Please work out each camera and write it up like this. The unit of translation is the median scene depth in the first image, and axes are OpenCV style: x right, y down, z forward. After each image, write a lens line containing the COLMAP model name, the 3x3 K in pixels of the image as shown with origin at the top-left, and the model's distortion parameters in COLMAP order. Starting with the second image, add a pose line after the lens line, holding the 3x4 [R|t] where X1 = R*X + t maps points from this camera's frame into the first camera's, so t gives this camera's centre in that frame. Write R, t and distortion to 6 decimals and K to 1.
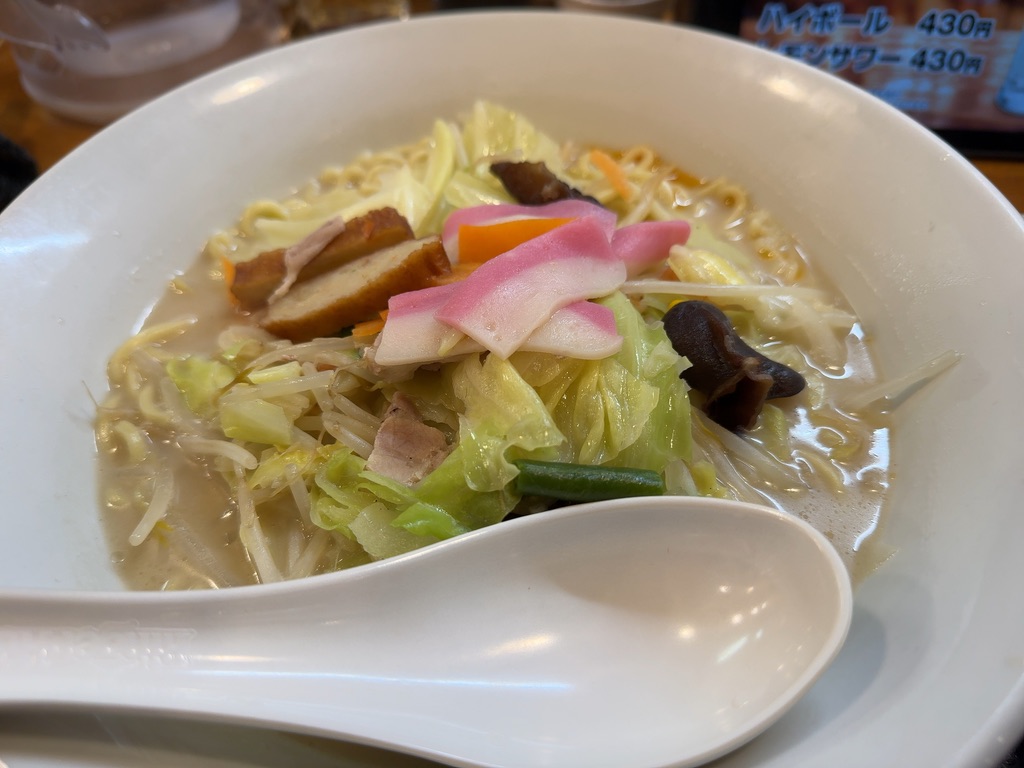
lens RADIAL K [[774.9, 0, 511.6], [0, 774.9, 377.3], [0, 0, 1]] dist [-0.007011, -0.006781]
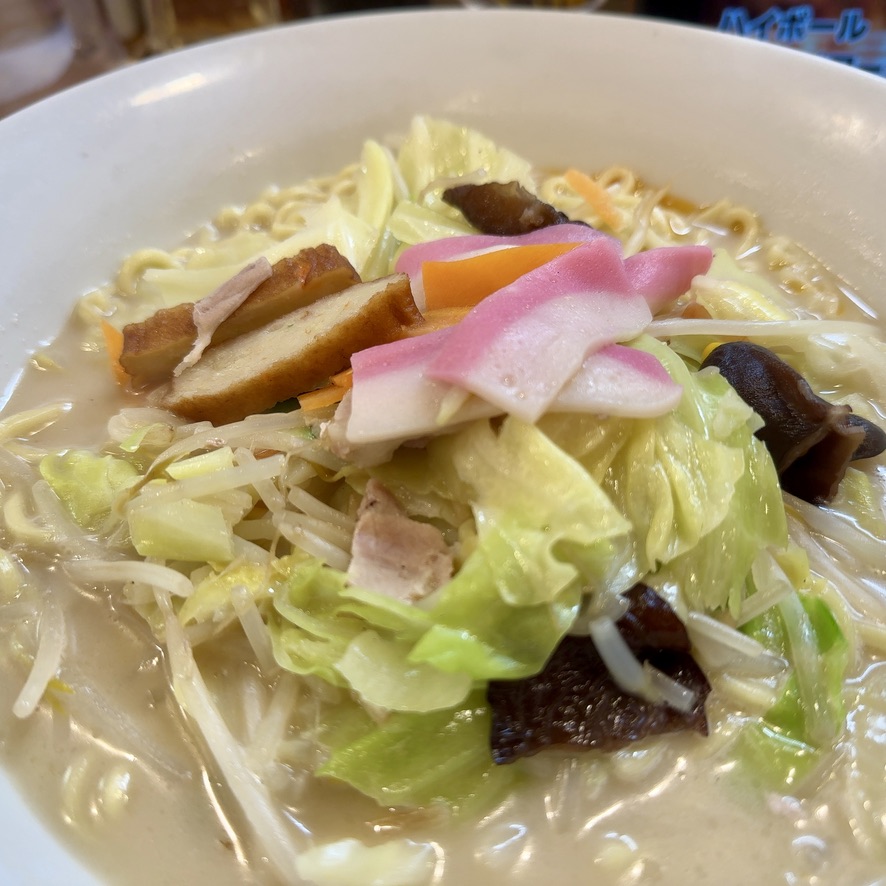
lens RADIAL K [[872.2, 0, 437.5], [0, 872.2, 444.0], [0, 0, 1]] dist [-0.003192, 0.000000]
pose [[0.995490, -0.055367, 0.077031, -0.139872], [0.058564, 0.997487, -0.039885, 0.020826], [-0.074629, 0.044216, 0.996231, 0.154598]]
